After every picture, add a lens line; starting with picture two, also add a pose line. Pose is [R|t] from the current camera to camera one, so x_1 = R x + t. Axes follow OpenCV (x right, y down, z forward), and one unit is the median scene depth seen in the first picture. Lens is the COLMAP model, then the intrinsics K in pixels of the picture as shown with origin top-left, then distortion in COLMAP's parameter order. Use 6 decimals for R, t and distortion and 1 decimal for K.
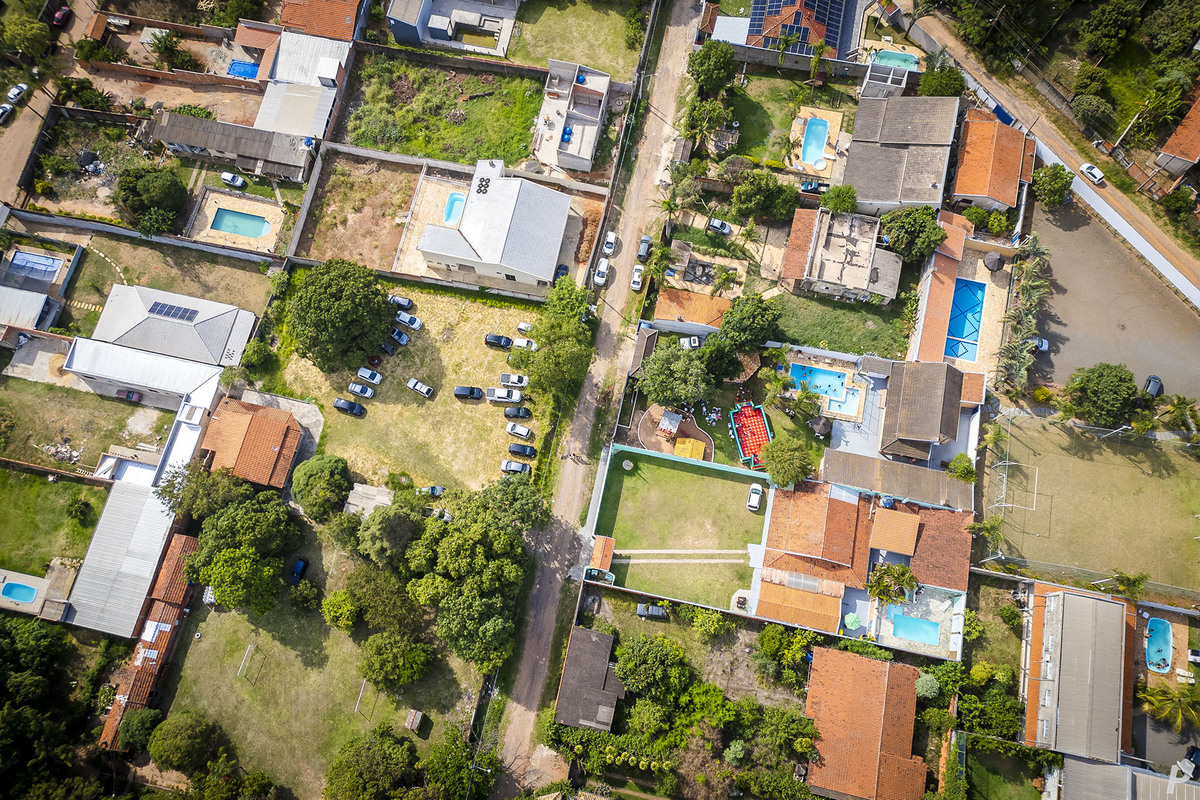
lens RADIAL K [[865.0, 0, 600.0], [0, 865.0, 400.0], [0, 0, 1]] dist [0.061992, -0.068838]
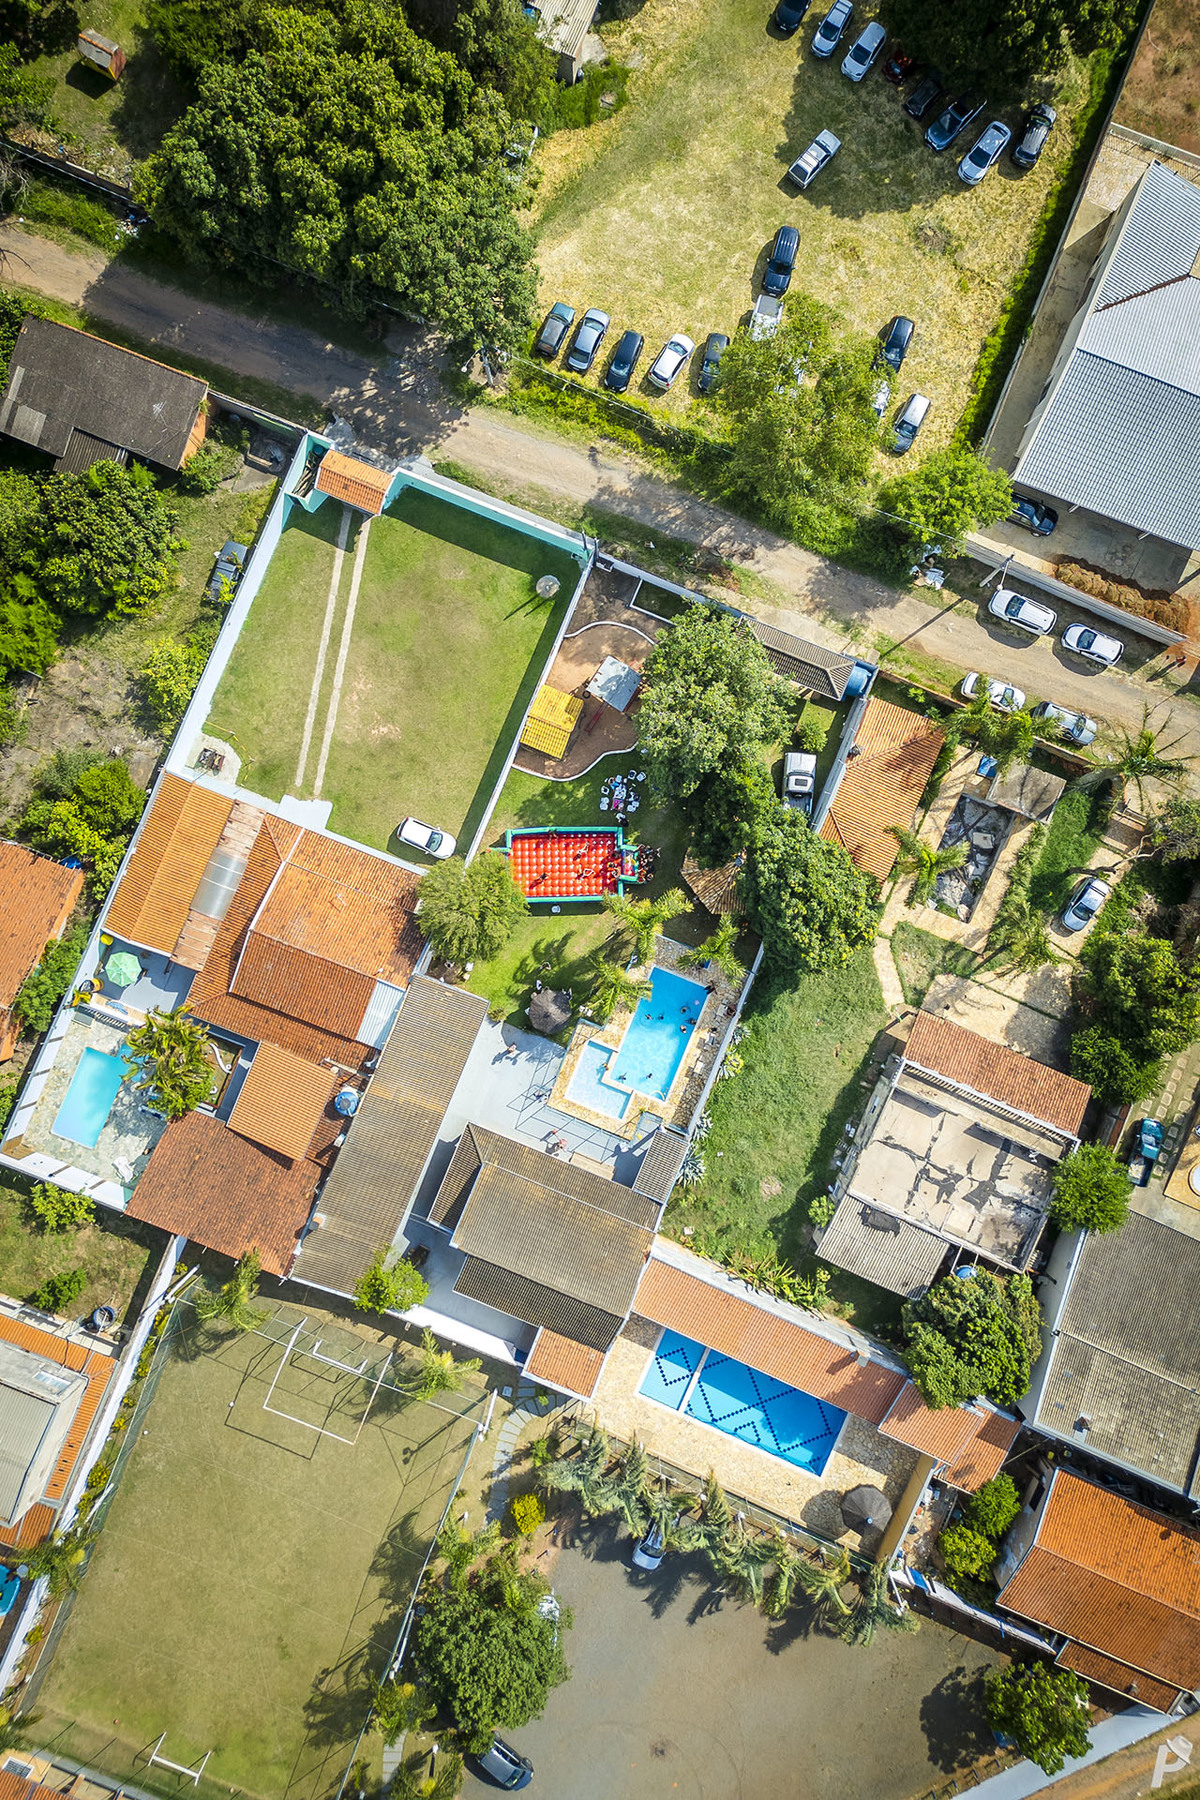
lens RADIAL K [[1297.4, 0, 600.0], [0, 1297.4, 900.0], [0, 0, 1]] dist [0.061992, -0.068838]
pose [[-0.172479, 0.984923, 0.013329, 0.177595], [-0.939237, -0.168526, 0.299053, -0.179030], [0.296791, 0.039061, 0.954143, 0.352070]]
